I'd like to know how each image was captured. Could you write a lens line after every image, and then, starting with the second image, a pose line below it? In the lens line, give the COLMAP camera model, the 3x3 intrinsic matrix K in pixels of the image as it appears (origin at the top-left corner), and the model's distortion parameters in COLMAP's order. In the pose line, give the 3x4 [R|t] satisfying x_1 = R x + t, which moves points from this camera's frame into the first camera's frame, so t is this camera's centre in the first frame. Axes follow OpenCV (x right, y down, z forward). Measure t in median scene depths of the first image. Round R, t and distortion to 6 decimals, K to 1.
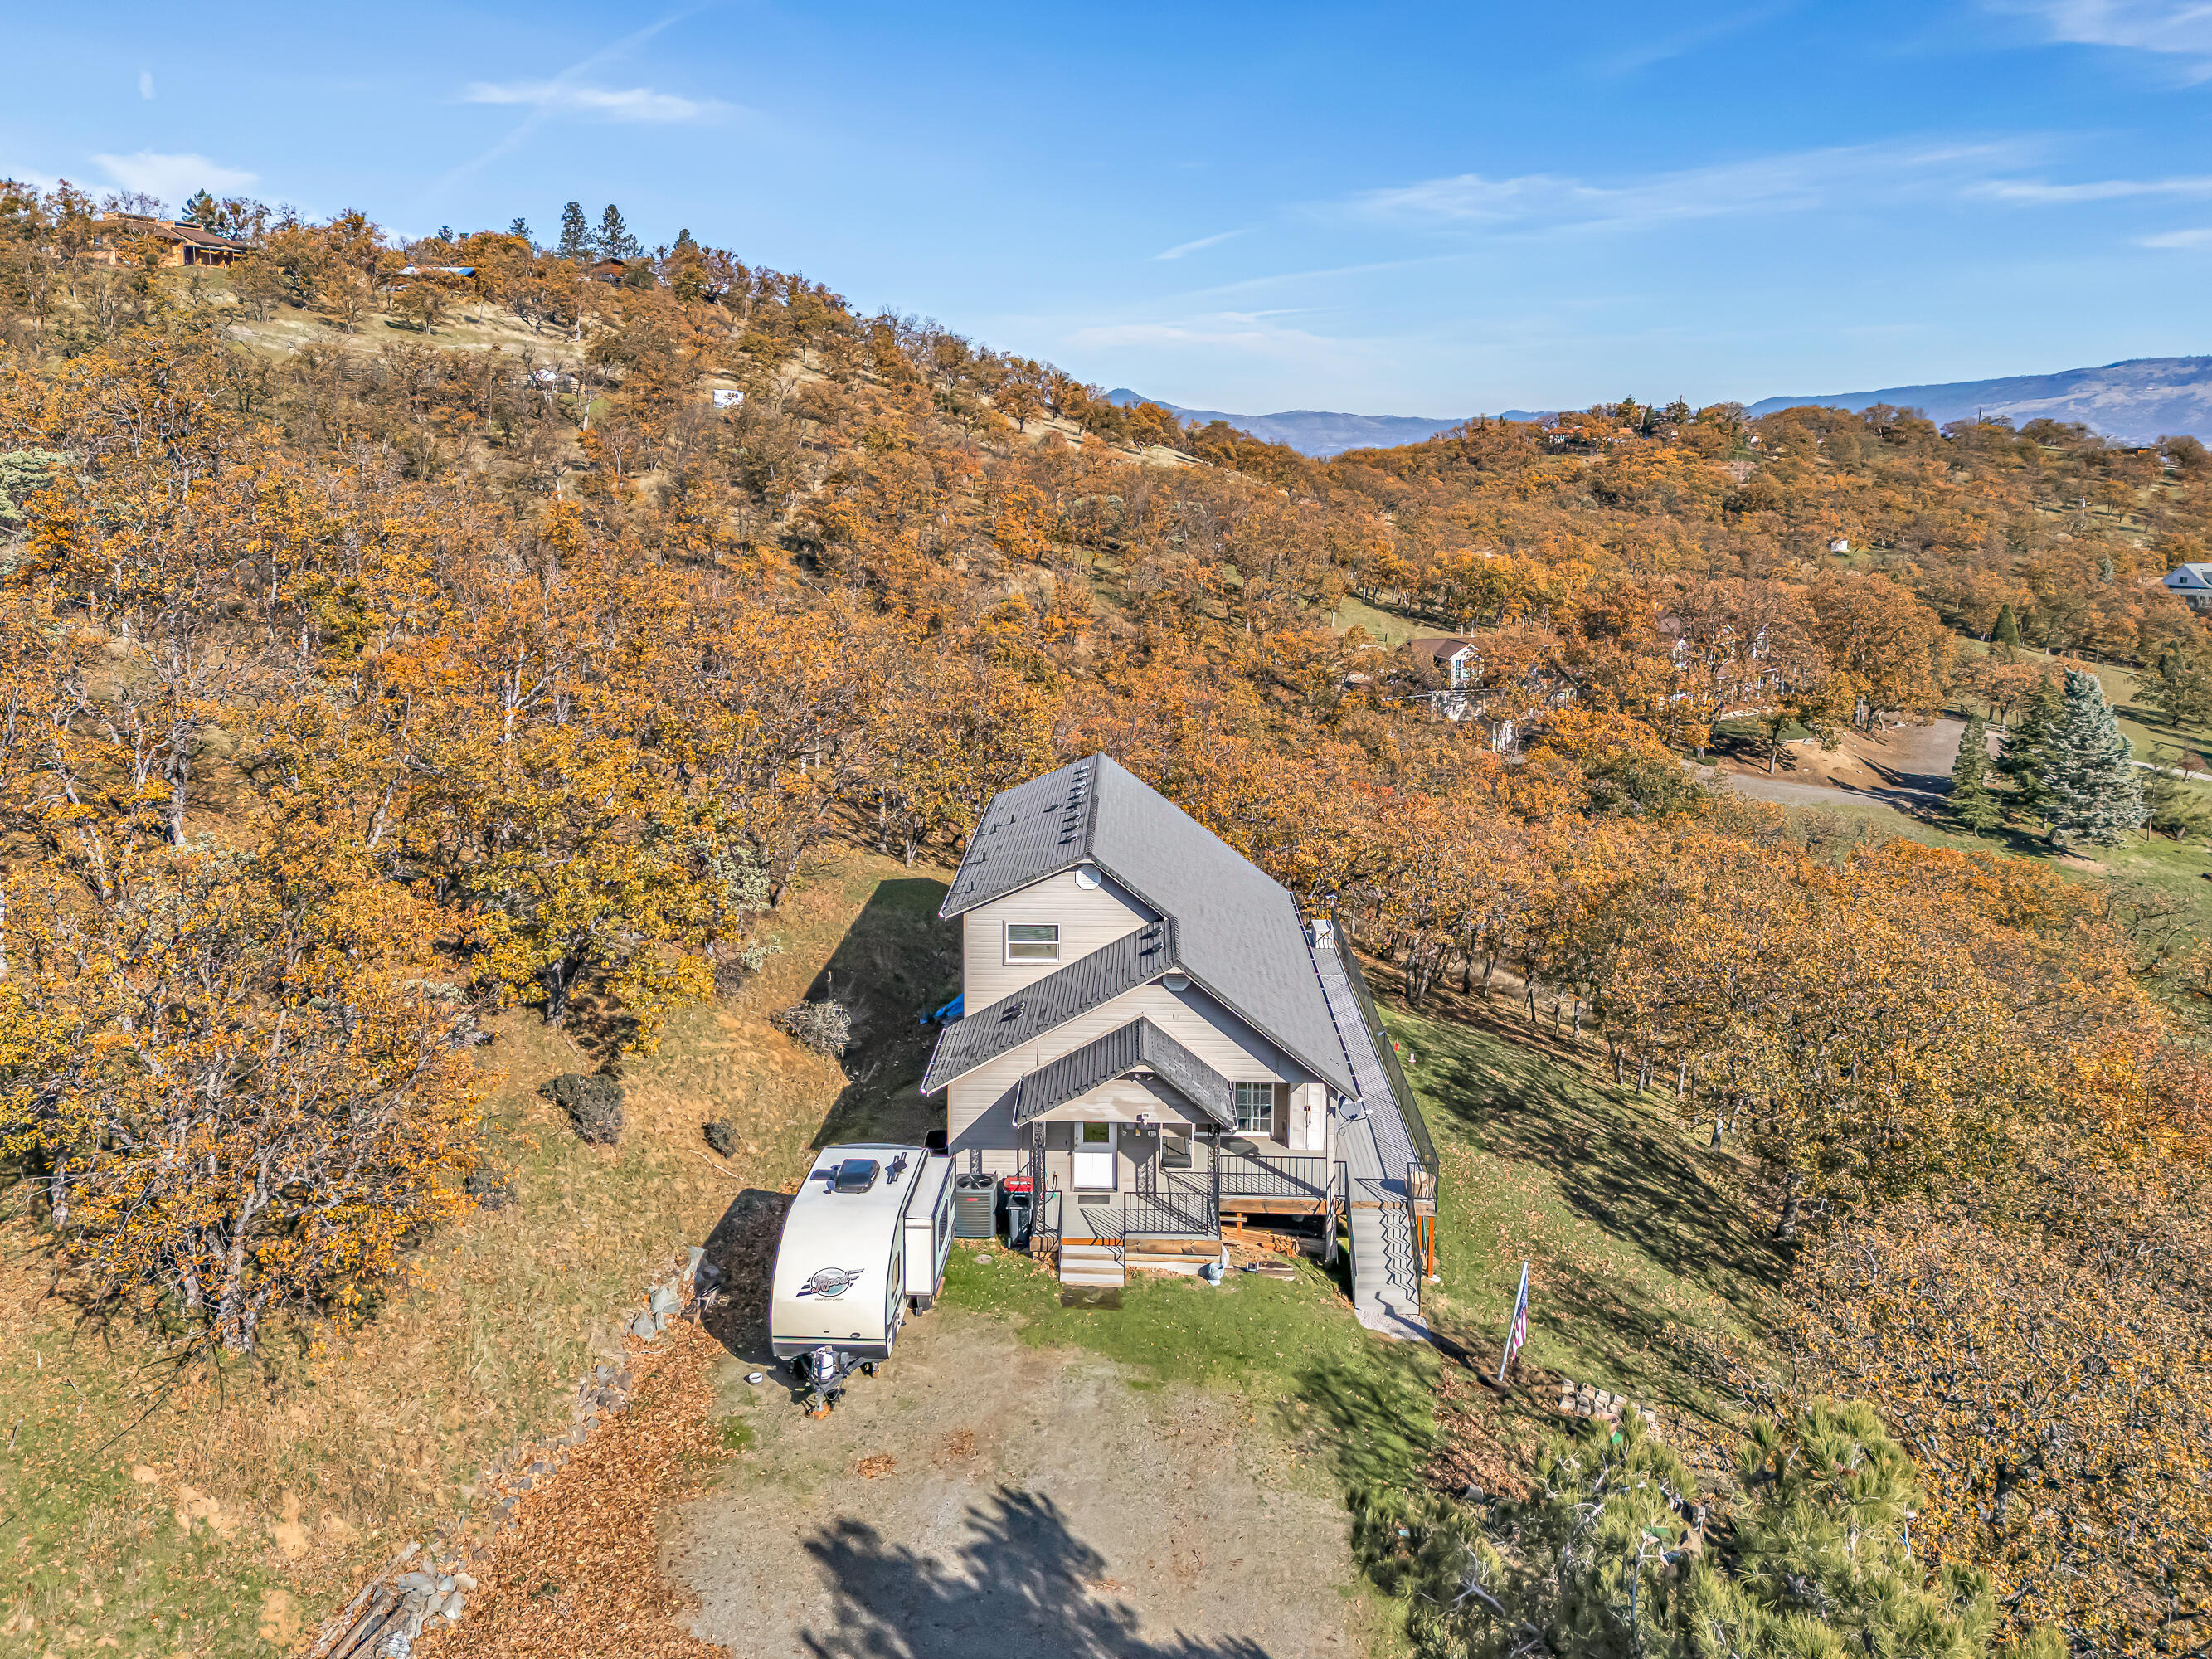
lens RADIAL K [[1718.0, 0, 1099.5], [0, 1718.0, 693.7], [0, 0, 1]] dist [0.066239, -0.093478]
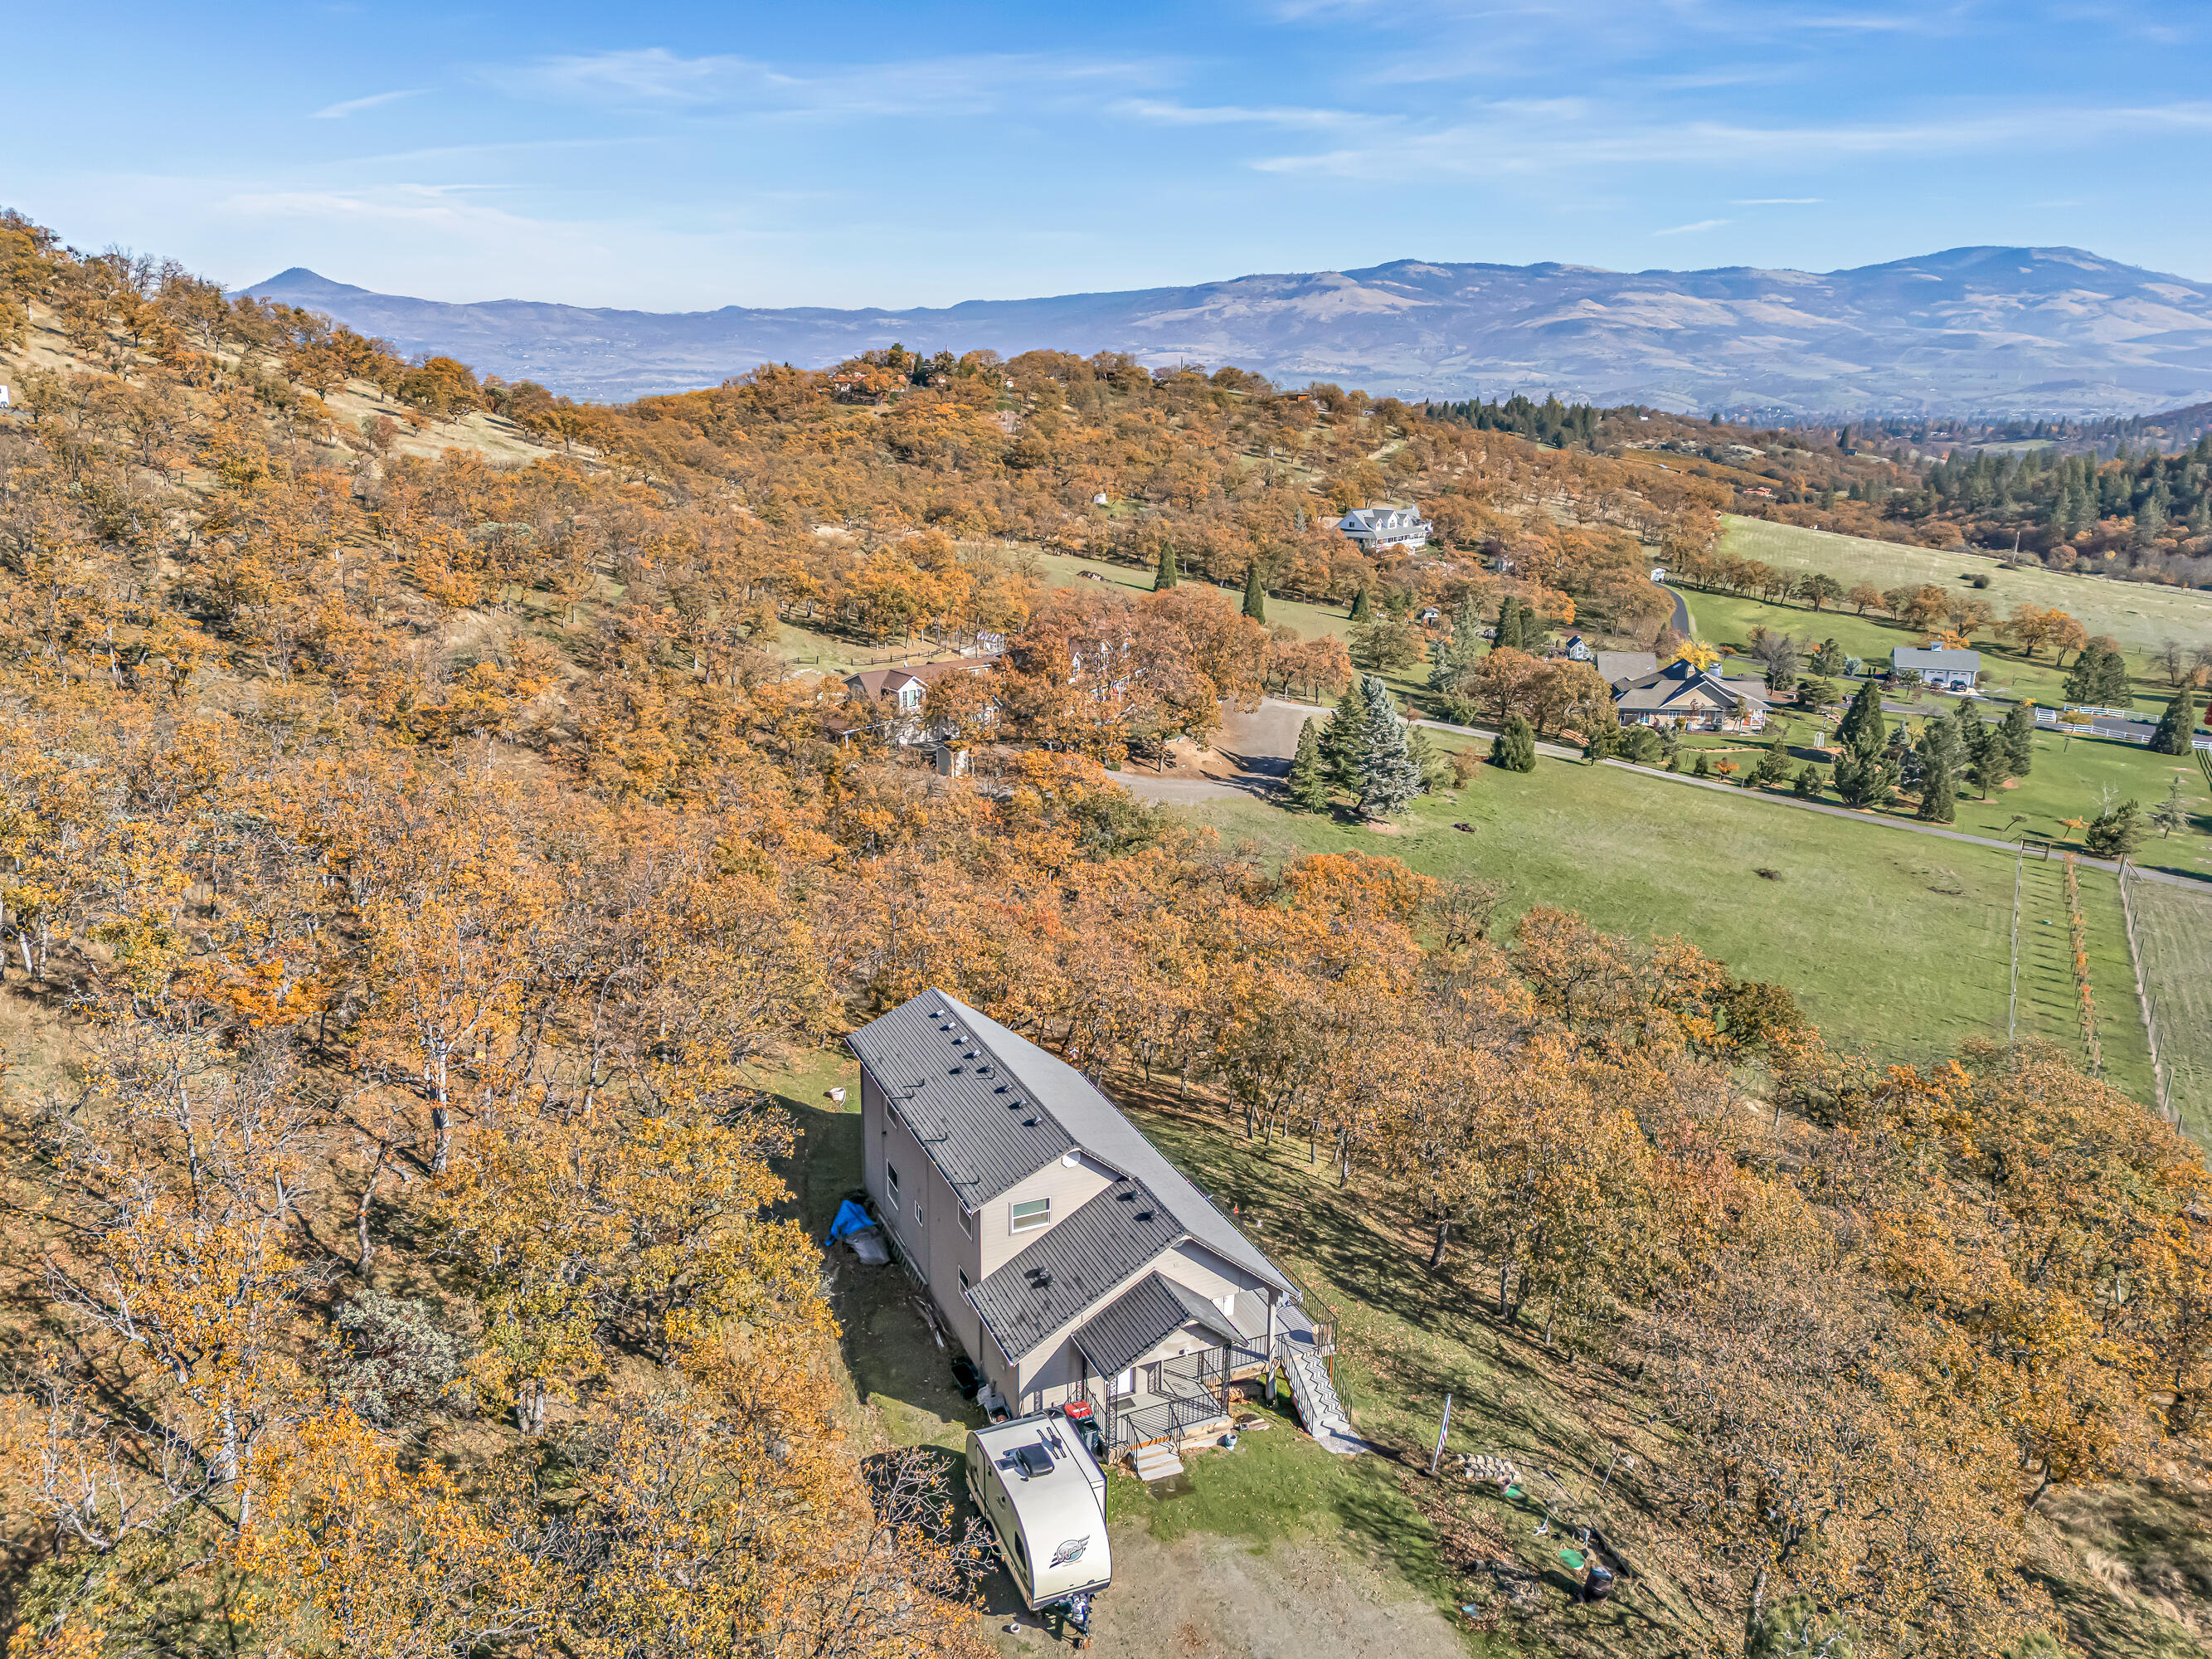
lens RADIAL K [[1633.3, 0, 1106.0], [0, 1633.3, 829.5], [0, 0, 1]] dist [0.125313, -0.268380]
pose [[0.900955, -0.107912, 0.420280, -0.146262], [0.045092, 0.986622, 0.156662, -0.101811], [-0.431564, -0.122194, 0.893768, -0.028754]]
